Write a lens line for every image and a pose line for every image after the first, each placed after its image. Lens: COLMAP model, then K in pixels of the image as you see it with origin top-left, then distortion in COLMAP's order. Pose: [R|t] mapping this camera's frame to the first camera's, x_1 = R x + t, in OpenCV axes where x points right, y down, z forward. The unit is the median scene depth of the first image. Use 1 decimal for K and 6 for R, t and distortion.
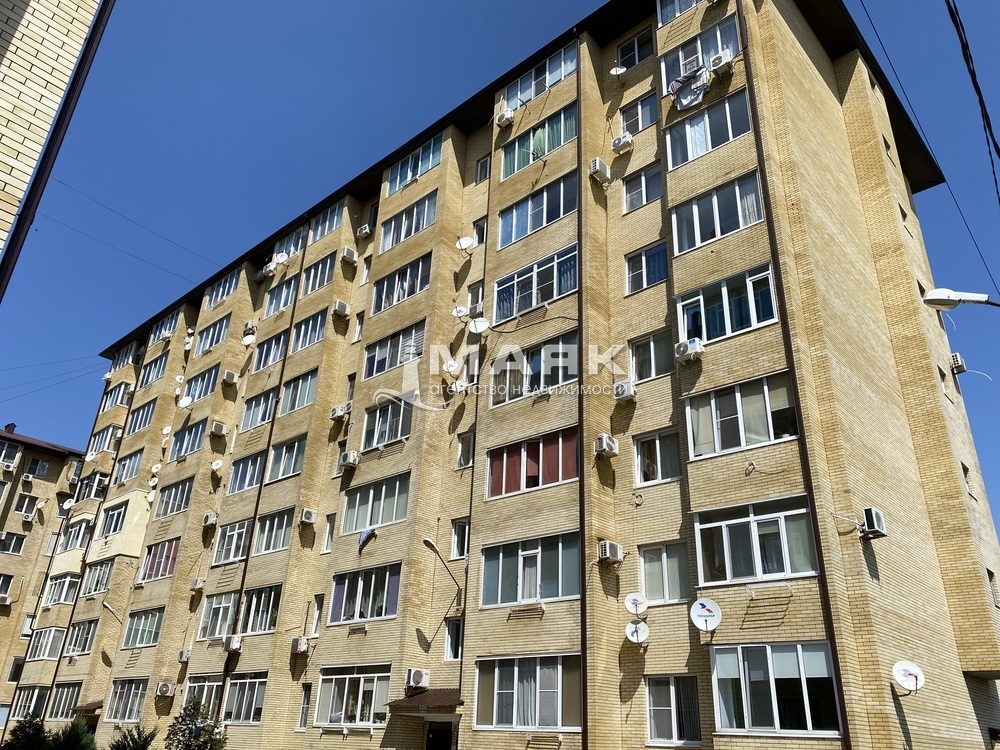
lens RADIAL K [[759.1, 0, 500.0], [0, 759.1, 375.0], [0, 0, 1]] dist [0.006625, 0.002501]
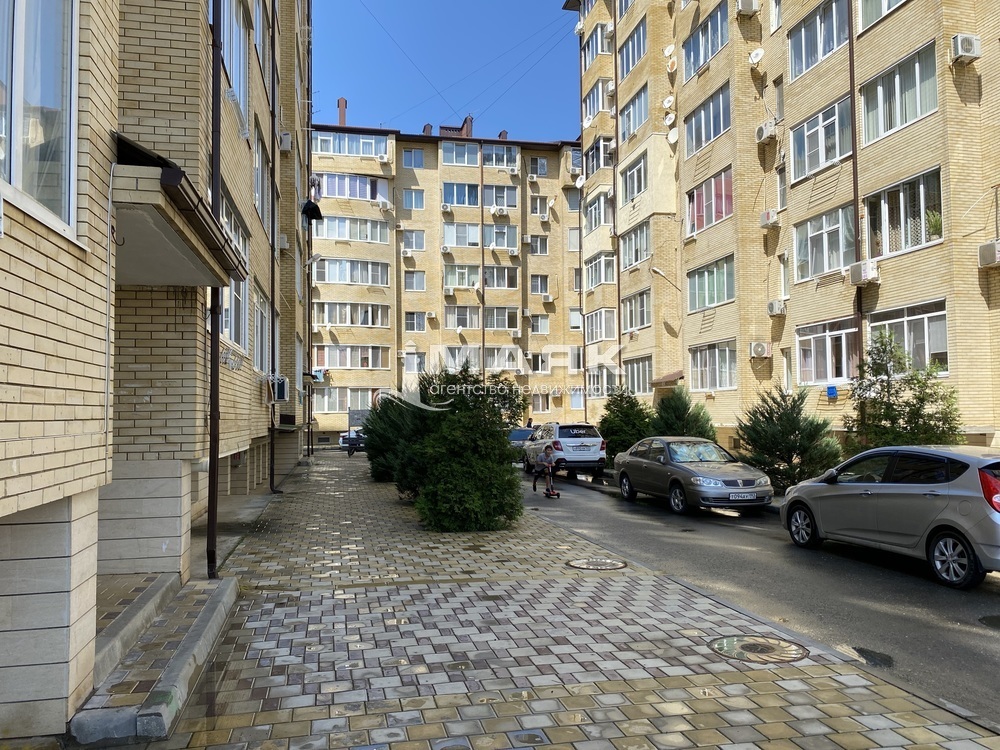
lens RADIAL K [[759.1, 0, 500.0], [0, 759.1, 375.0], [0, 0, 1]] dist [0.006625, 0.002501]
pose [[0.811589, -0.075807, -0.579290, -0.179847], [0.293733, 0.910058, 0.292430, 0.111647], [0.505019, -0.407490, 0.760860, 0.222487]]
